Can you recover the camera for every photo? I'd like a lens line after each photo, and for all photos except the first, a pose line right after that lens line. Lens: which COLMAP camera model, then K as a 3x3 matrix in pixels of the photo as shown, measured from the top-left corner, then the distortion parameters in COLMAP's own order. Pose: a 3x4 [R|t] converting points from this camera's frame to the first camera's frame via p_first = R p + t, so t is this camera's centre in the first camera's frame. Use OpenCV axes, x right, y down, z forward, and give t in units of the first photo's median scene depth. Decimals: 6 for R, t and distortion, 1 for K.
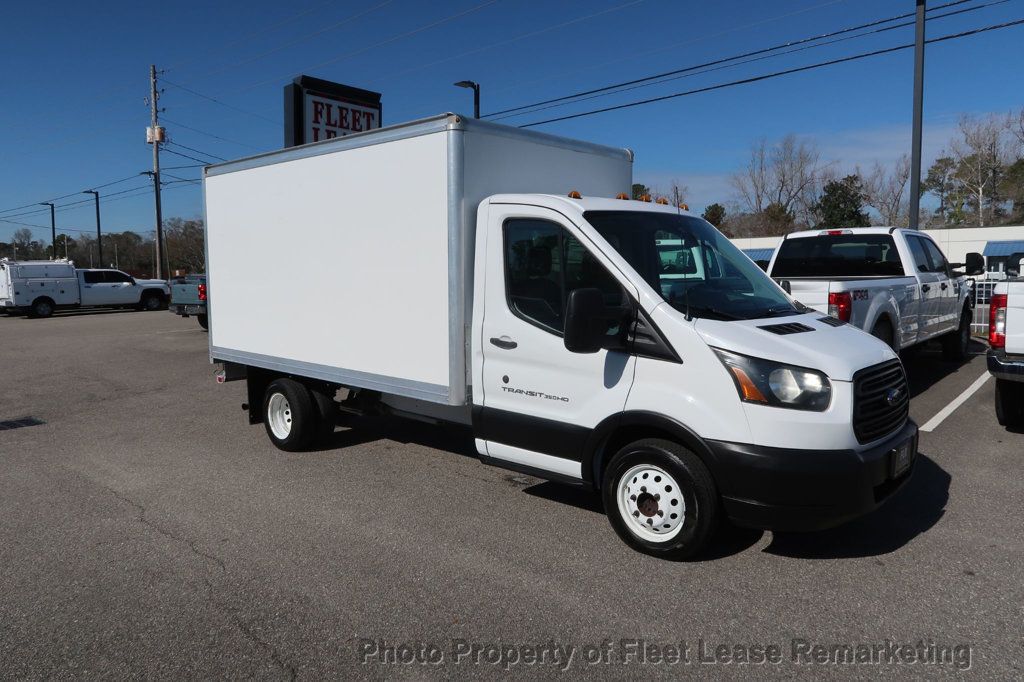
lens RADIAL K [[708.5, 0, 507.1], [0, 708.5, 339.7], [0, 0, 1]] dist [-0.018608, 0.000265]
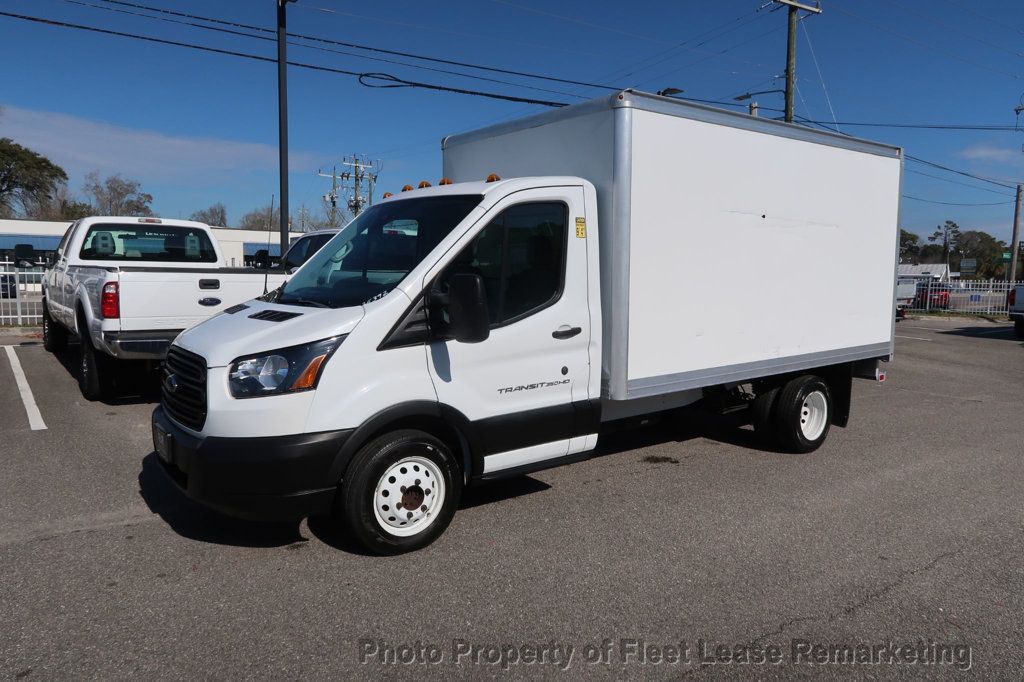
lens RADIAL K [[708.5, 0, 506.1], [0, 708.5, 342.3], [0, 0, 1]] dist [-0.018608, 0.000265]
pose [[0.181977, -0.077646, 0.980232, -0.388611], [0.065967, 0.995596, 0.066617, -0.022990], [-0.981088, 0.052540, 0.186298, 0.374053]]
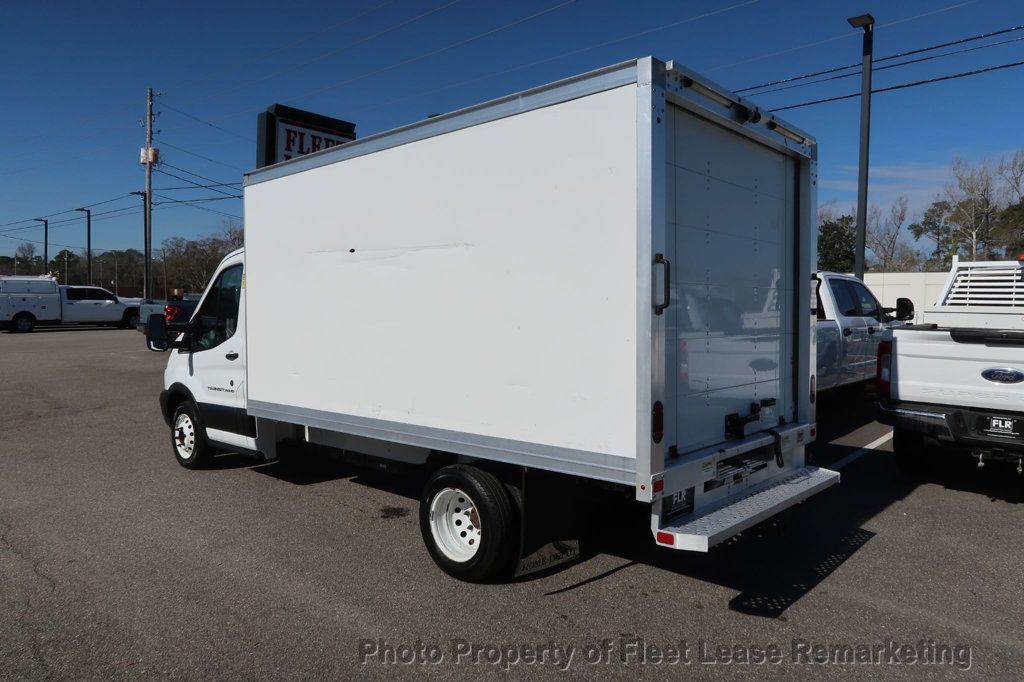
lens RADIAL K [[708.5, 0, 510.6], [0, 708.5, 337.2], [0, 0, 1]] dist [-0.018608, 0.000265]
pose [[0.999528, 0.030685, 0.001759, 0.063387], [-0.030577, 0.998560, -0.044080, -0.003539], [-0.003109, 0.044006, 0.999026, -0.006800]]
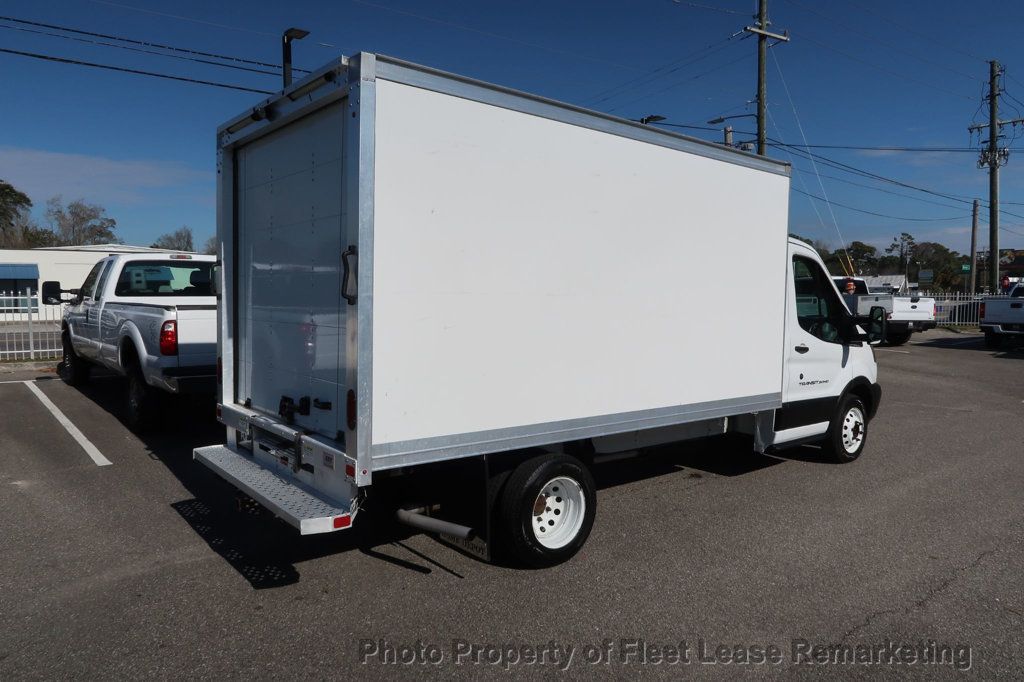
lens RADIAL K [[708.5, 0, 507.4], [0, 708.5, 341.2], [0, 0, 1]] dist [-0.018608, 0.000265]
pose [[0.135949, -0.054760, 0.989201, -0.423684], [0.086180, 0.995340, 0.043256, -0.034987], [-0.986960, 0.079369, 0.140035, 0.416917]]
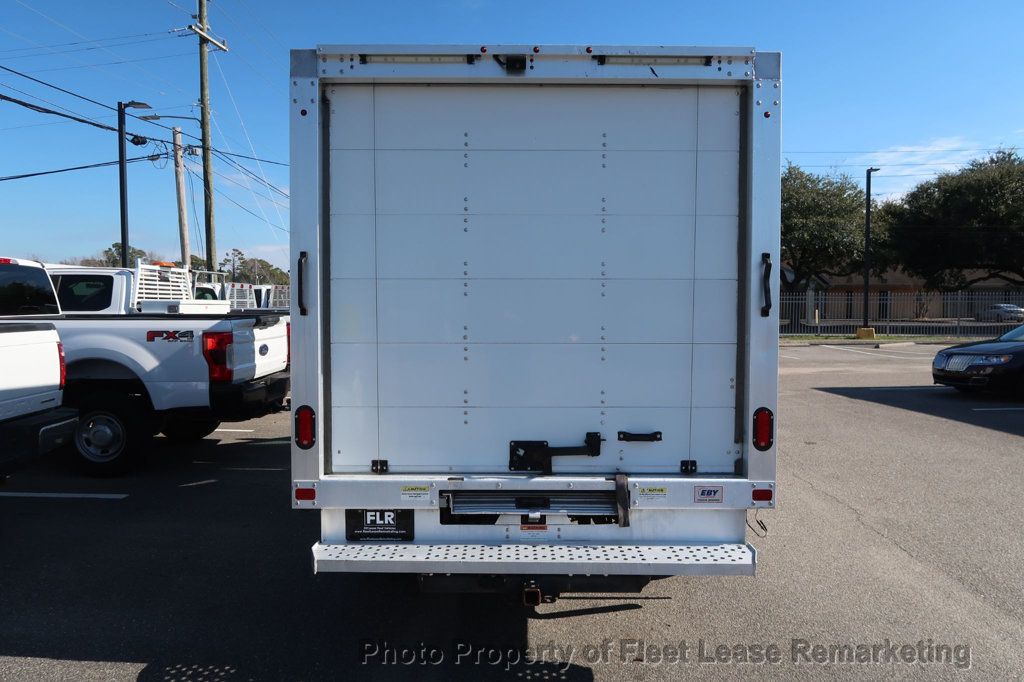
lens RADIAL K [[708.5, 0, 511.7], [0, 708.5, 341.5], [0, 0, 1]] dist [-0.018608, 0.000265]
pose [[-0.687813, -0.023529, 0.725506, -0.307267], [0.075536, 0.991728, 0.103774, -0.061386], [-0.721947, 0.126179, -0.680347, 0.696216]]
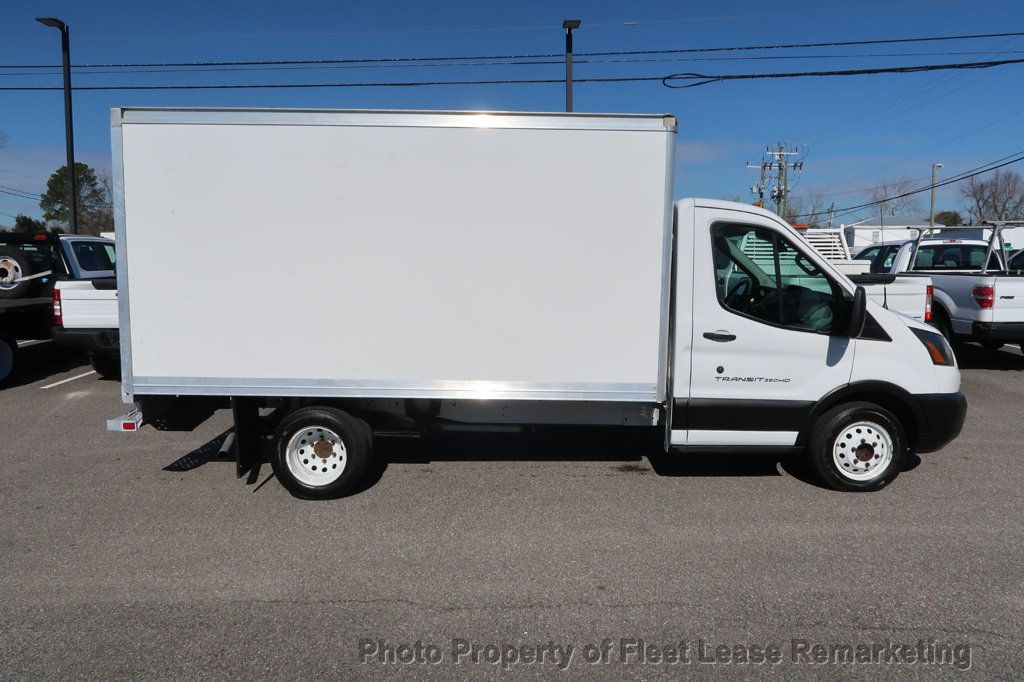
lens RADIAL K [[708.5, 0, 506.5], [0, 708.5, 339.6], [0, 0, 1]] dist [-0.018608, 0.000265]
pose [[0.730866, -0.063921, 0.679521, -0.301960], [0.056318, 0.997858, 0.033292, -0.013878], [-0.680193, 0.013937, 0.732900, 0.131367]]
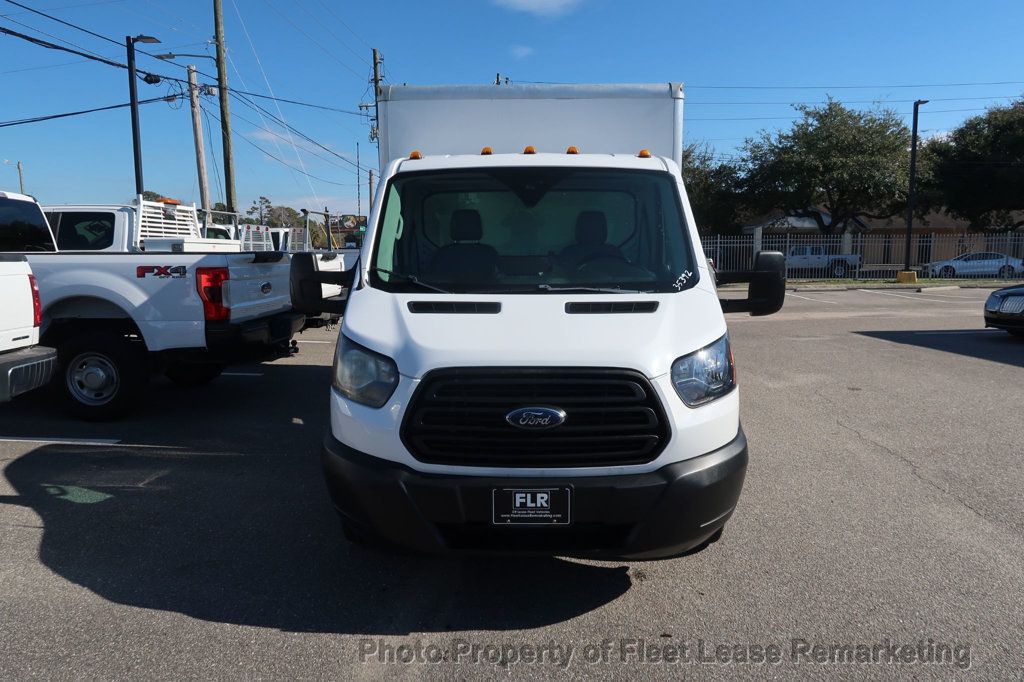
lens RADIAL K [[708.5, 0, 513.8], [0, 708.5, 339.0], [0, 0, 1]] dist [-0.018608, 0.000265]
pose [[-0.661561, -0.074823, 0.746150, -0.284258], [0.080922, 0.982076, 0.170230, -0.049746], [-0.745513, 0.172997, -0.643648, 0.667570]]
